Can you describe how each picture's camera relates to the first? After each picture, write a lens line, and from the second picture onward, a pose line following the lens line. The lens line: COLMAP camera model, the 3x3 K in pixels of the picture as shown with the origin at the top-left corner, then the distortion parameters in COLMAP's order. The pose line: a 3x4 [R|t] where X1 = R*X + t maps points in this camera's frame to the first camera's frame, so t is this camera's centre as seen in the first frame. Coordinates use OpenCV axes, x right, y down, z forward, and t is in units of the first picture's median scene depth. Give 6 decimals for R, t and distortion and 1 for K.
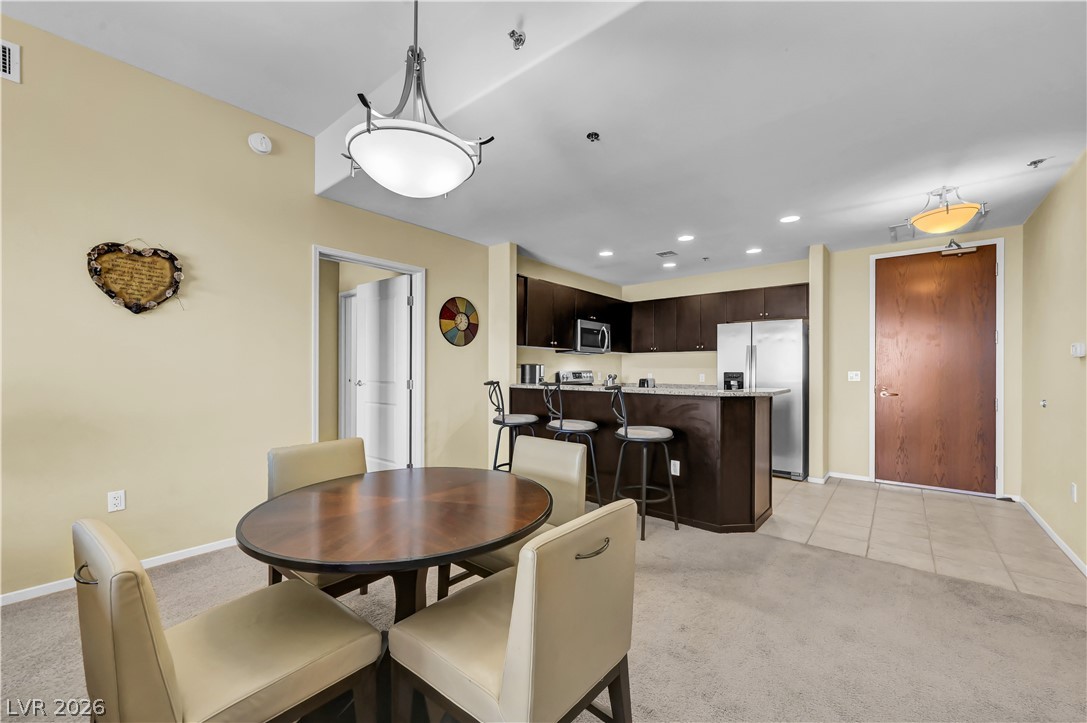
lens RADIAL K [[426.6, 0, 546.3], [0, 426.6, 371.2], [0, 0, 1]] dist [-0.000322, -0.001090]
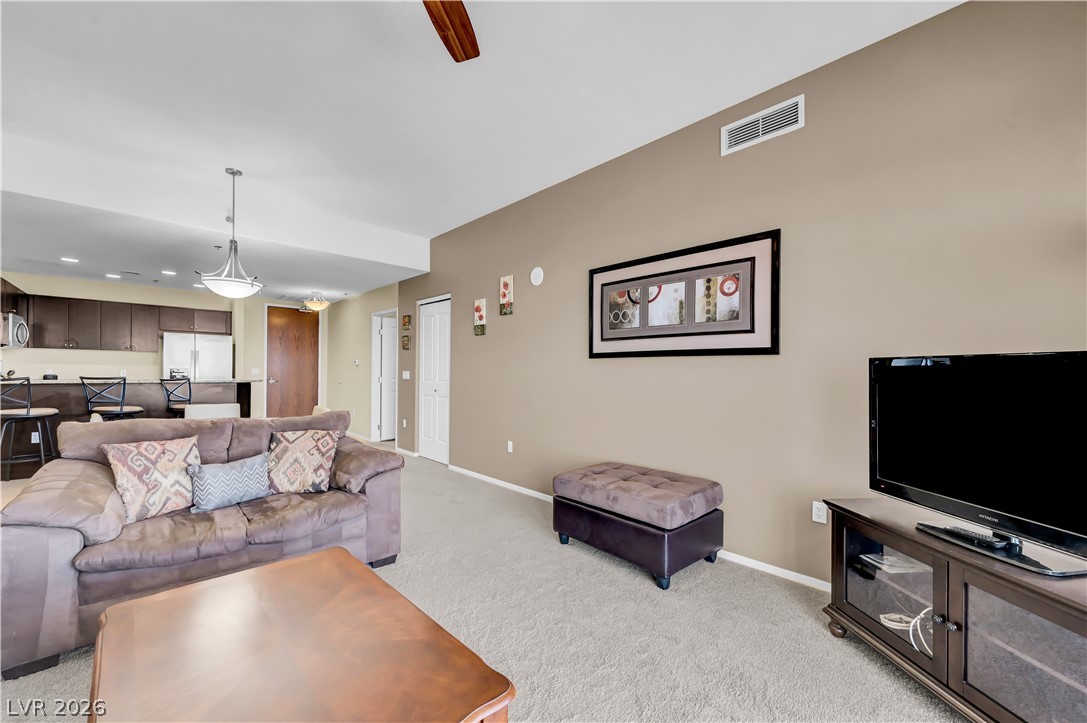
lens RADIAL K [[426.6, 0, 548.5], [0, 426.6, 369.3], [0, 0, 1]] dist [-0.000322, -0.001090]
pose [[0.136008, 0.002683, 0.990704, -0.818687], [-0.008987, 0.999959, -0.001474, -0.004915], [-0.990667, -0.008703, 0.136026, -0.400009]]
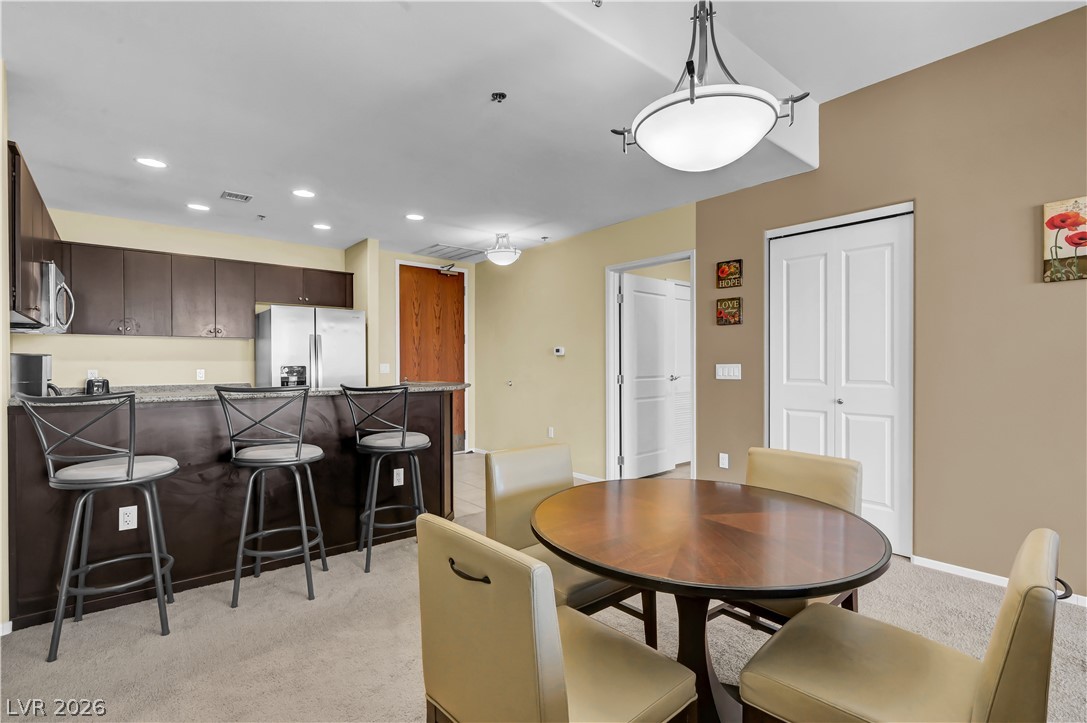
lens RADIAL K [[500.9, 0, 544.7], [0, 500.9, 362.3], [0, 0, 1]] dist [-0.002957, -0.000502]
pose [[0.189167, -0.003842, 0.981937, -0.447081], [0.006466, 0.999976, 0.002667, -0.004391], [-0.981924, 0.005845, 0.189187, 0.364134]]
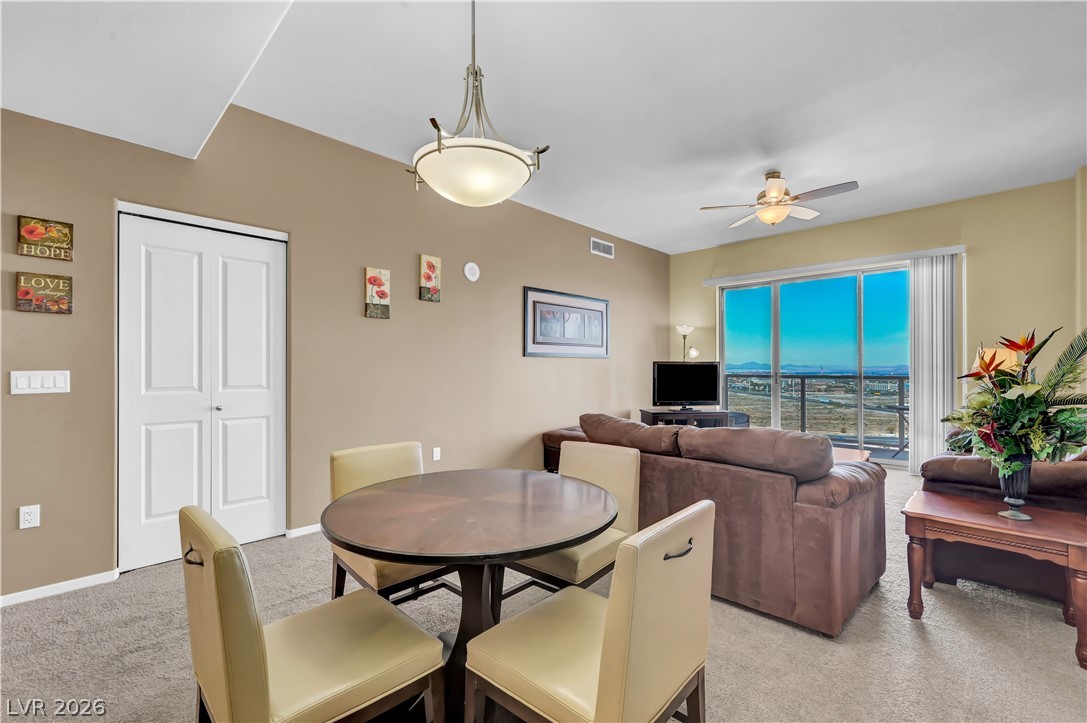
lens RADIAL K [[461.6, 0, 546.5], [0, 461.6, 365.9], [0, 0, 1]] dist [0.002386, 0.000169]
pose [[-0.995358, -0.005174, 0.096100, -0.186338], [-0.005126, 0.999987, 0.000743, -0.006068], [-0.096102, 0.000247, -0.995371, 0.688510]]
